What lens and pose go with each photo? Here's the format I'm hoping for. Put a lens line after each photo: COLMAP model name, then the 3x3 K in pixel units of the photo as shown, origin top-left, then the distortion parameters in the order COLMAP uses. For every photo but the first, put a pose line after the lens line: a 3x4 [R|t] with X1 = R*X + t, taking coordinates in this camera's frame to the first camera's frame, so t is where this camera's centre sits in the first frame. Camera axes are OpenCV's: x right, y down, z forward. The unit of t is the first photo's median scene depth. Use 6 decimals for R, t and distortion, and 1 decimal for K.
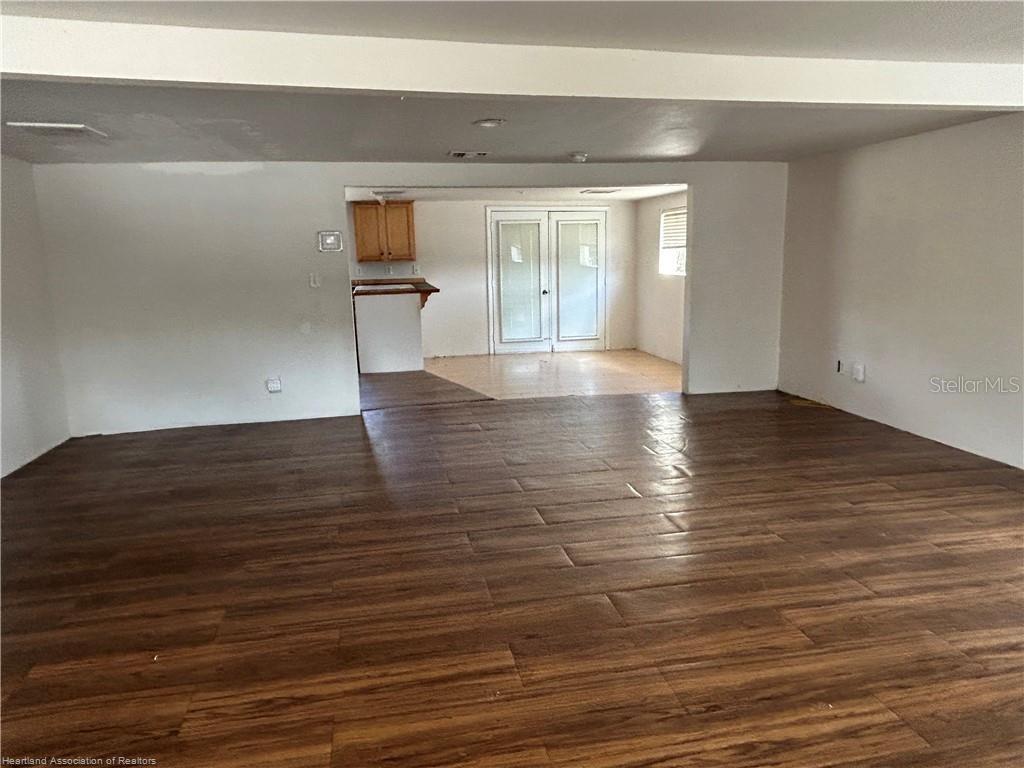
lens RADIAL K [[702.7, 0, 514.0], [0, 702.7, 378.7], [0, 0, 1]] dist [0.007873, -0.009832]
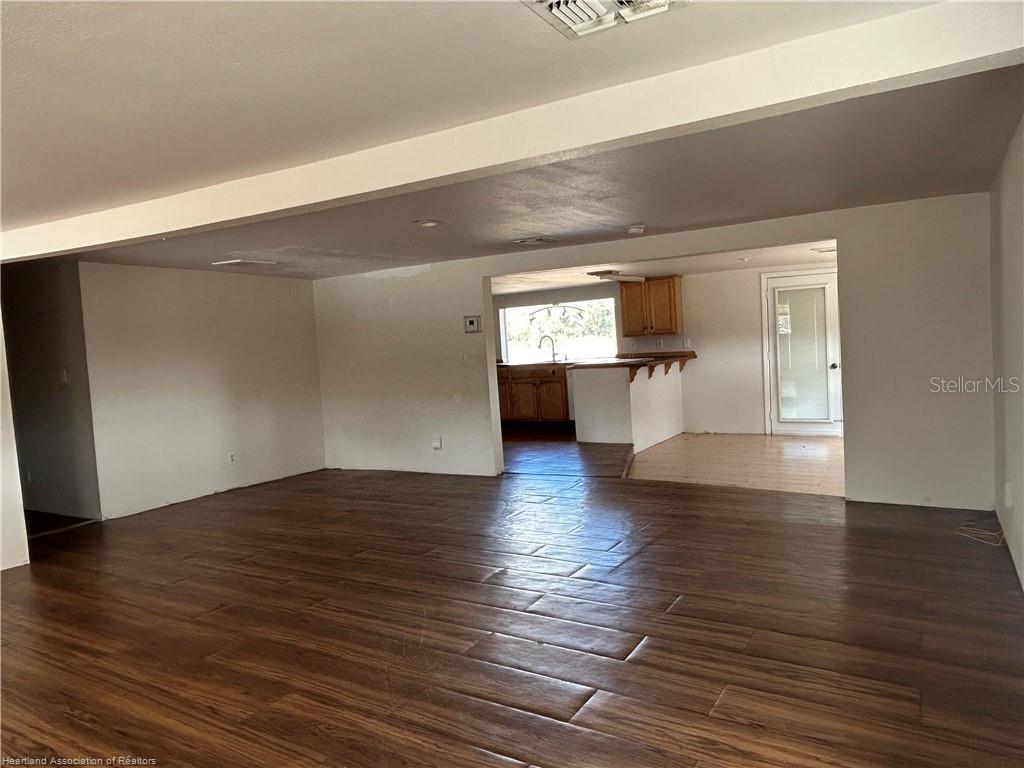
lens RADIAL K [[702.7, 0, 505.5], [0, 702.7, 383.9], [0, 0, 1]] dist [0.007873, -0.009832]
pose [[0.734556, 0.024177, -0.678117, 0.353802], [-0.084590, 0.994832, -0.056161, -0.021761], [0.673255, 0.098615, 0.732805, 0.117972]]
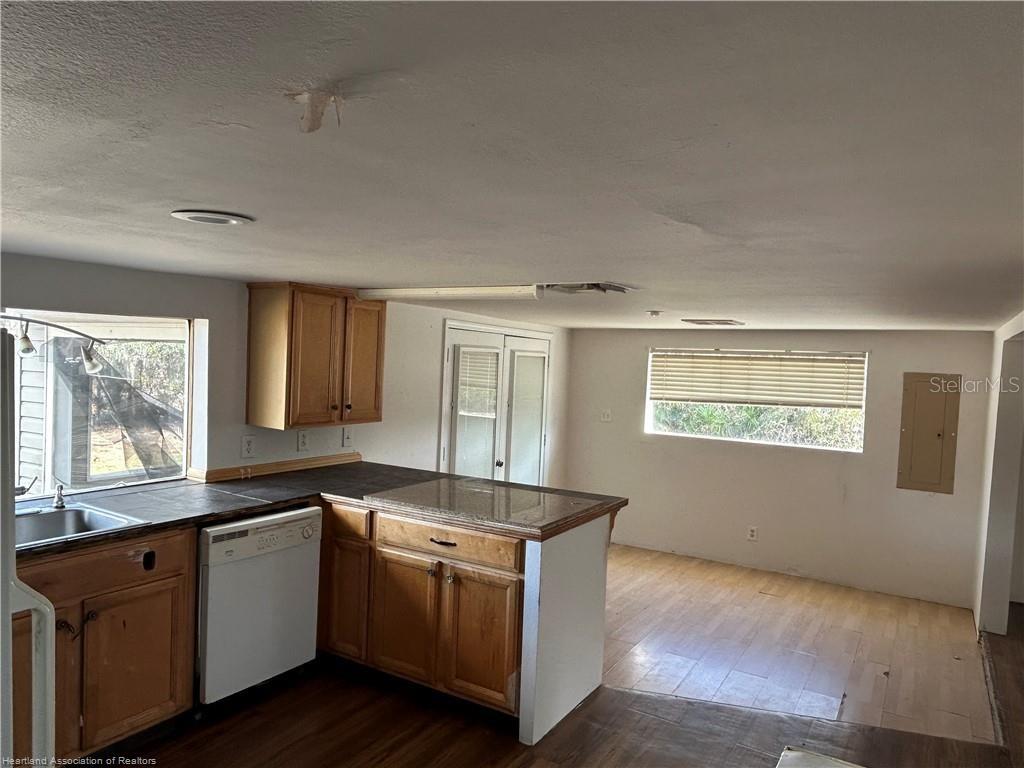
lens RADIAL K [[702.7, 0, 510.5], [0, 702.7, 389.3], [0, 0, 1]] dist [0.007873, -0.009832]
pose [[0.675859, 0.019567, 0.736771, -0.426701], [0.080617, 0.991687, -0.100289, -0.133964], [-0.732608, 0.127178, 0.668663, 0.617050]]
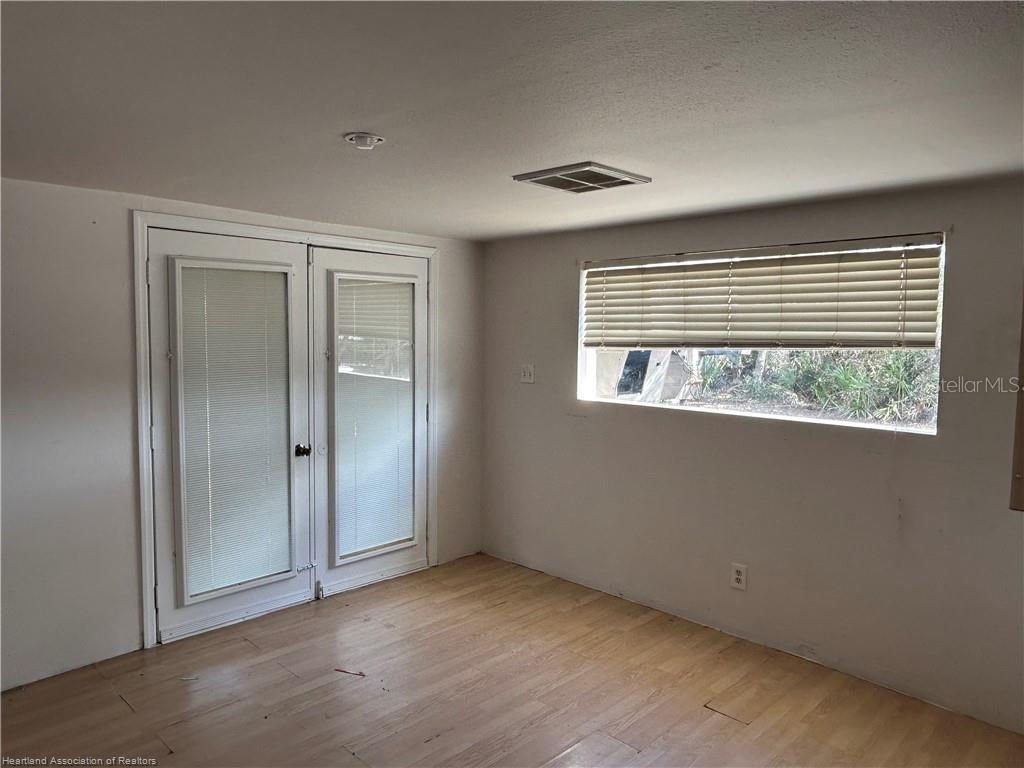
lens RADIAL K [[702.7, 0, 510.4], [0, 702.7, 376.5], [0, 0, 1]] dist [0.007873, -0.009832]
pose [[0.825652, -0.011010, 0.564072, -0.082908], [0.077547, 0.992535, -0.094135, -0.126852], [-0.558824, 0.121465, 0.820342, 0.660376]]
